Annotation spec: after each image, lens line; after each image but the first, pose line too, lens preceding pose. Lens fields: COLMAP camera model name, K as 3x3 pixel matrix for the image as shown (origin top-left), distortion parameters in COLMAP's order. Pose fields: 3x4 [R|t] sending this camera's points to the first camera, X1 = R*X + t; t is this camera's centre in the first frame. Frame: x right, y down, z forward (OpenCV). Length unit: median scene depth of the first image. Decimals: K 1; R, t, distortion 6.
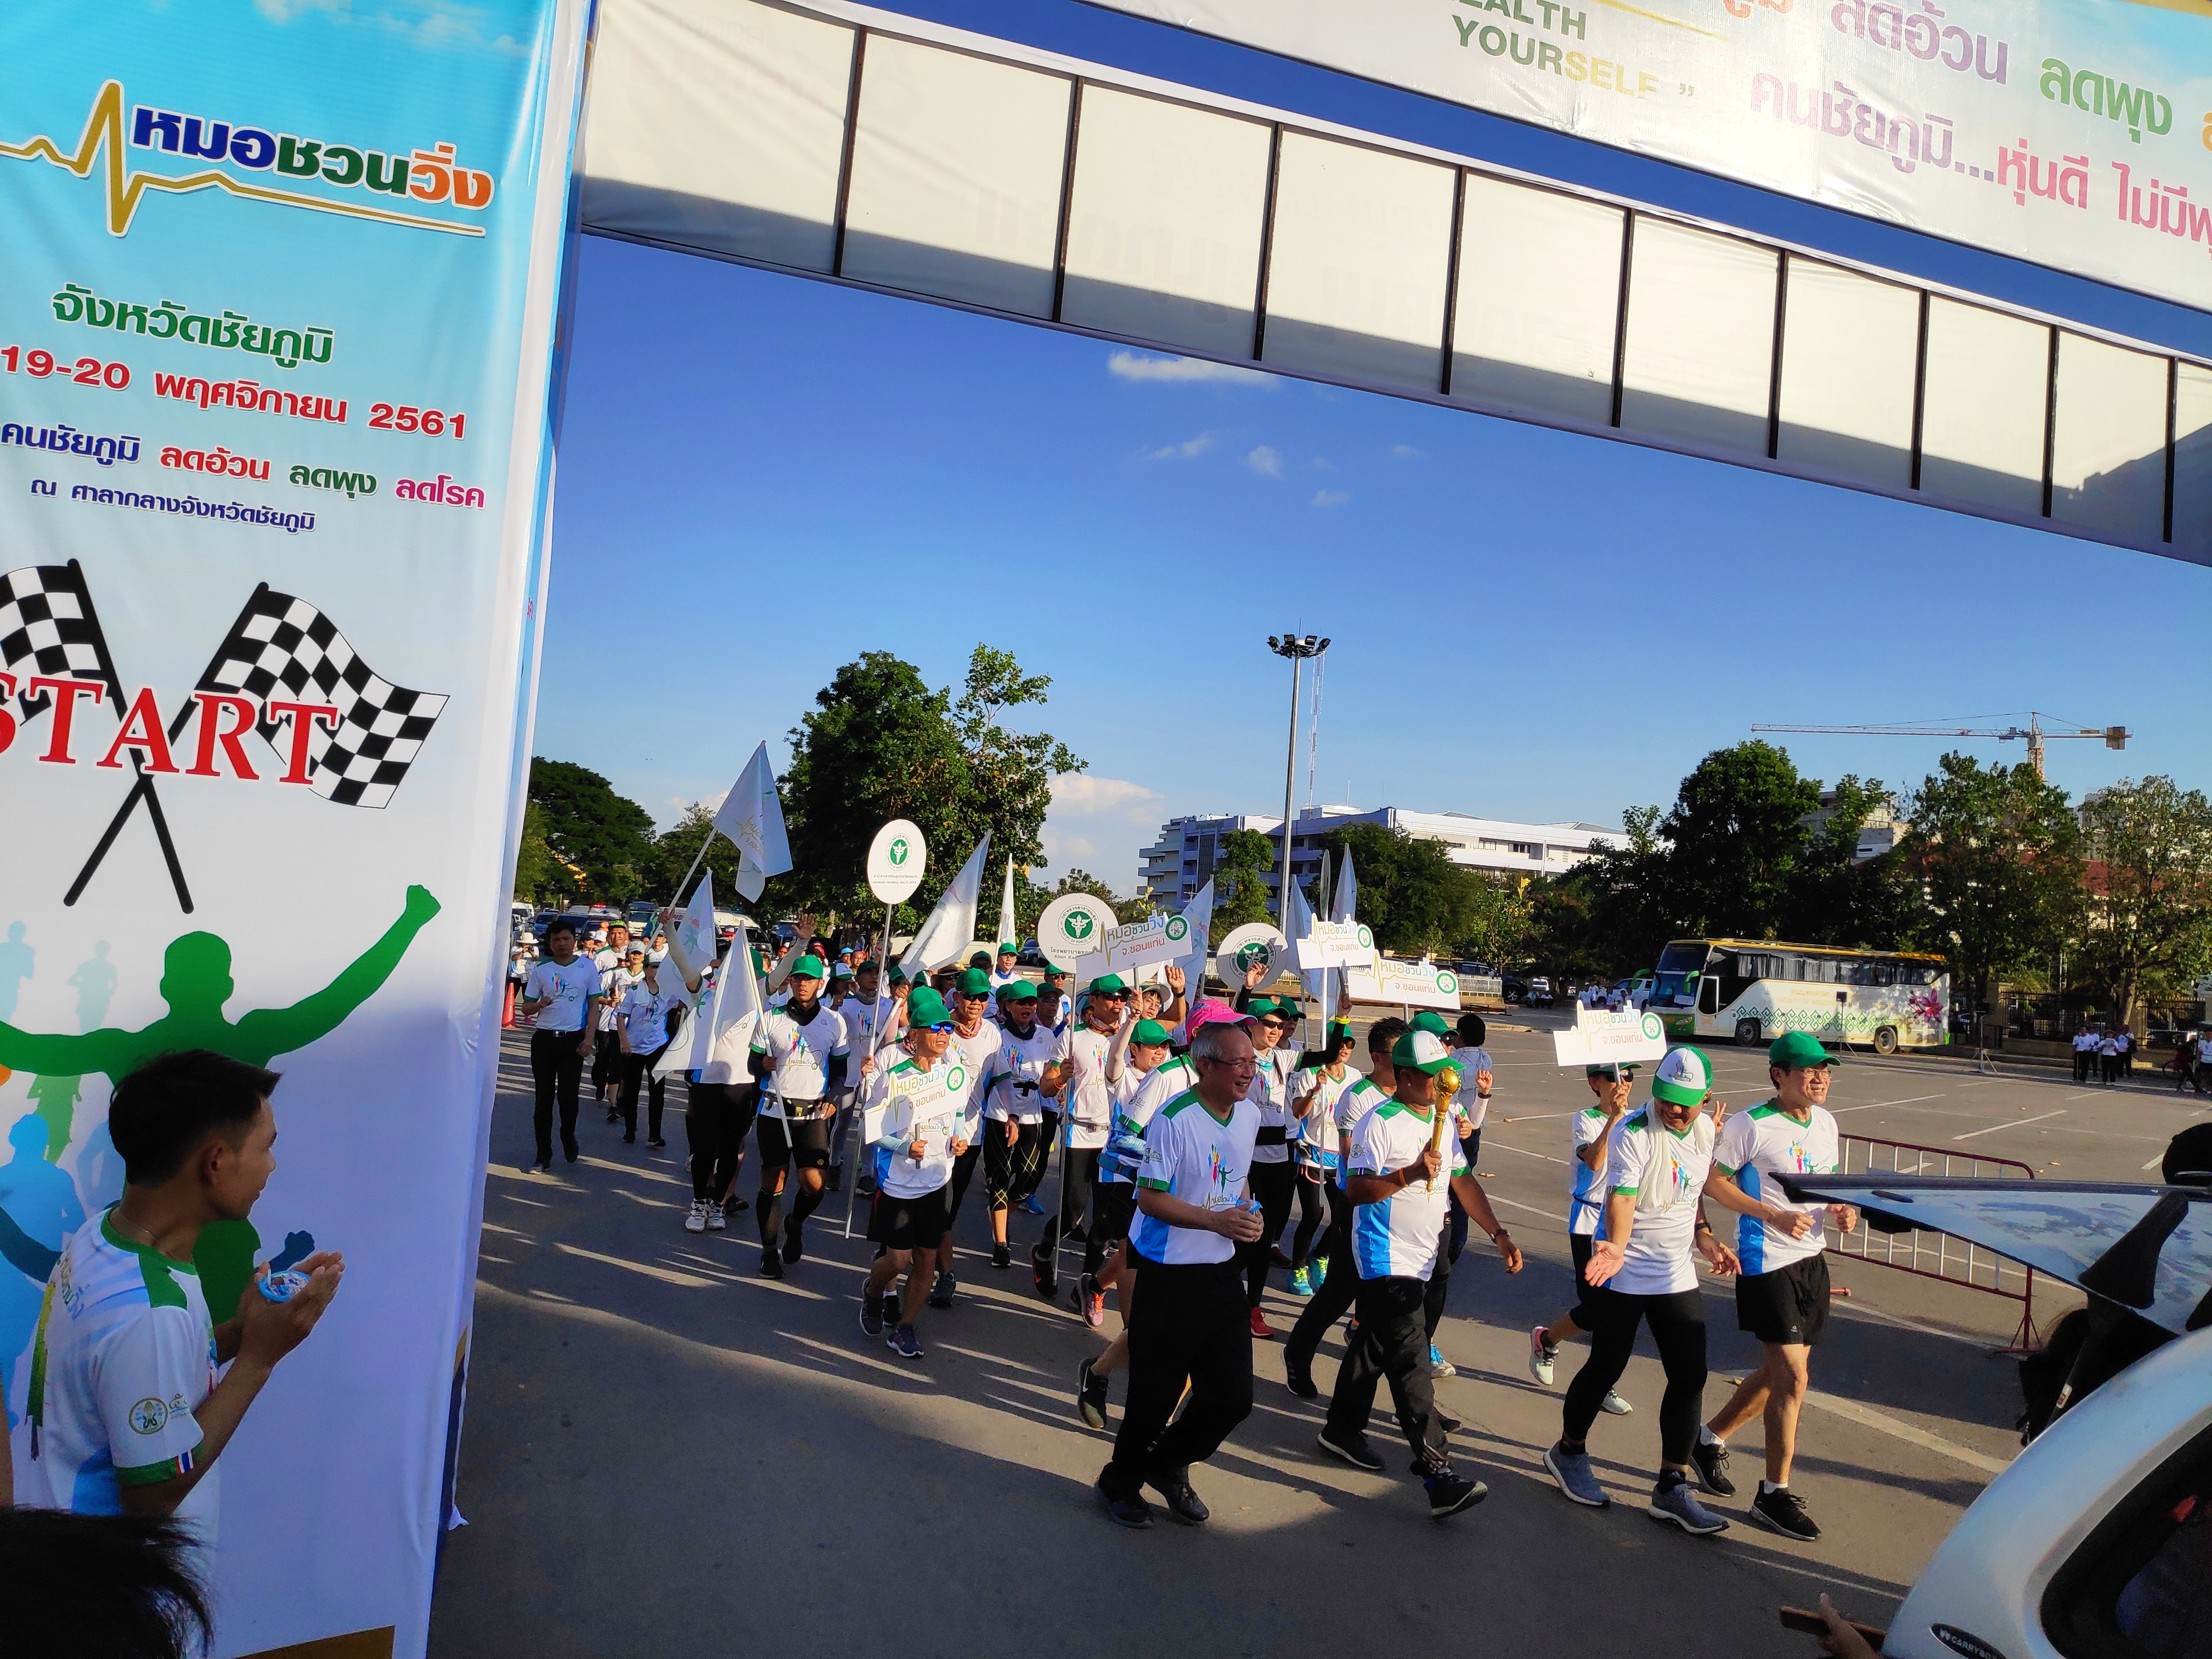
lens RADIAL K [[1588.5, 0, 1111.6], [0, 1588.5, 817.5], [0, 0, 1]] dist [-0.003524, 0.000719]
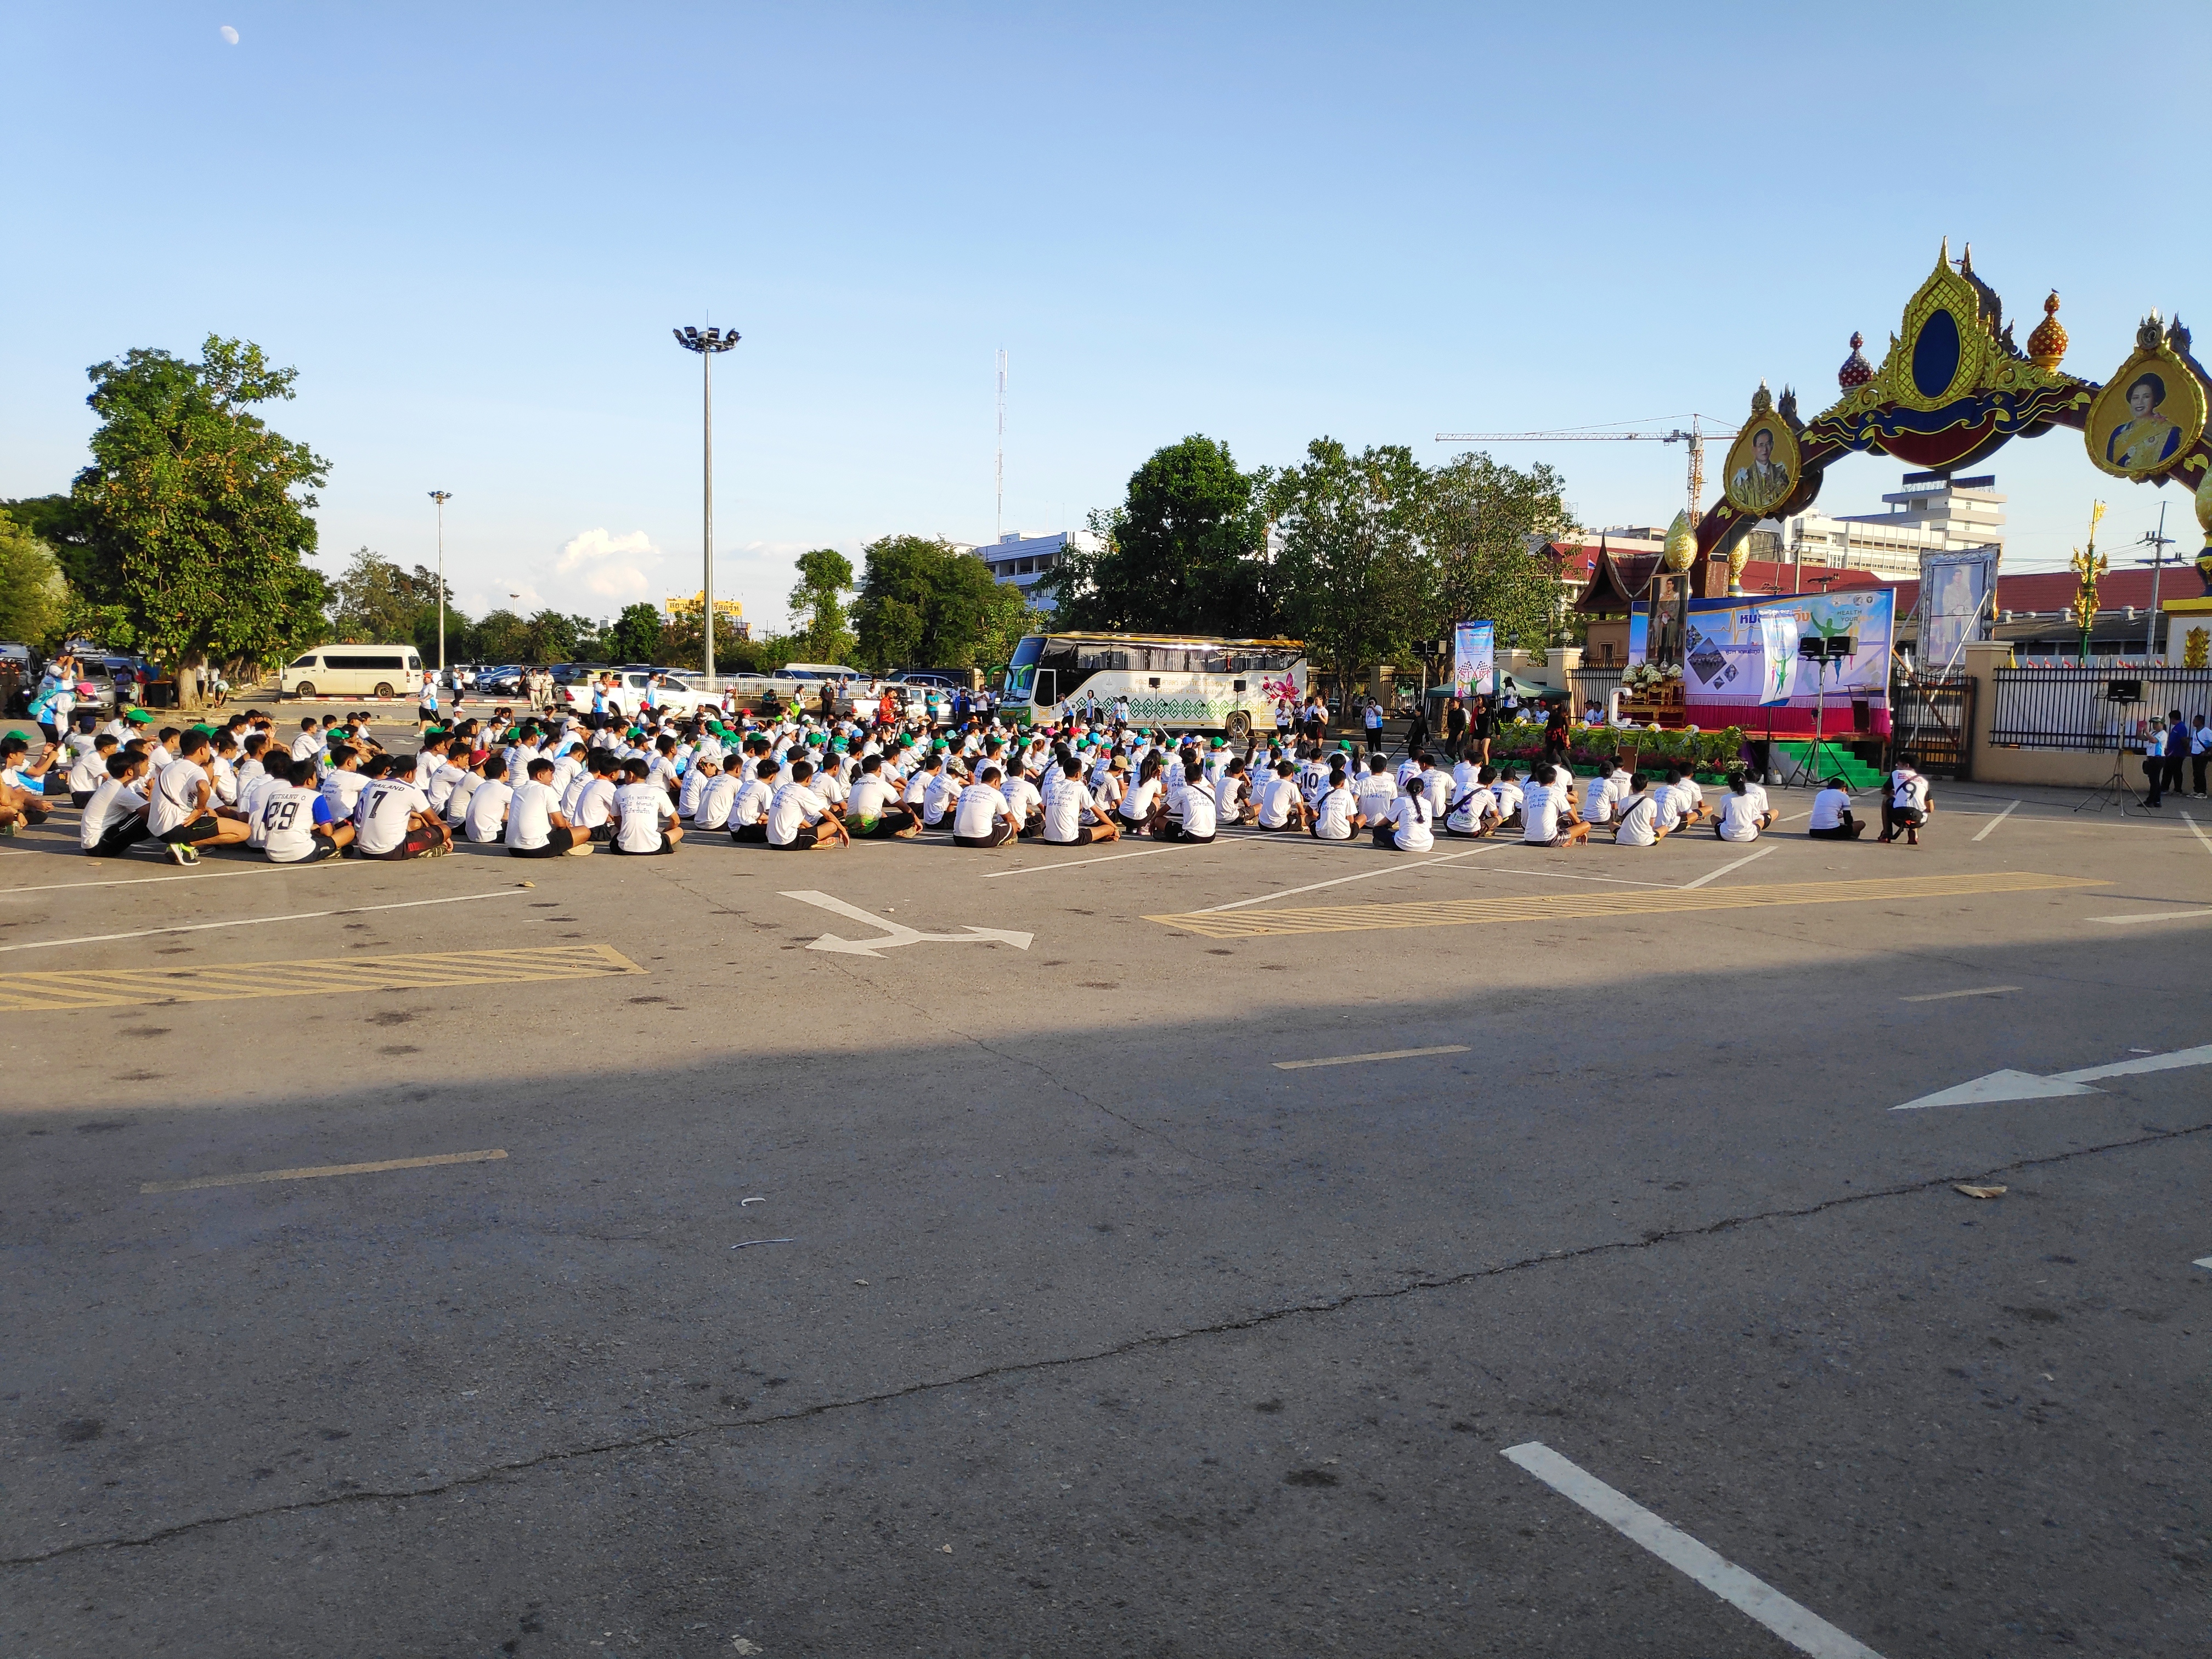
lens RADIAL K [[1601.1, 0, 1110.0], [0, 1601.1, 851.0], [0, 0, 1]] dist [0.026759, -0.033998]
pose [[0.990041, -0.055639, 0.129321, 0.210769], [0.030822, 0.981968, 0.186517, 0.018683], [-0.137367, -0.180674, 0.973903, -0.016211]]
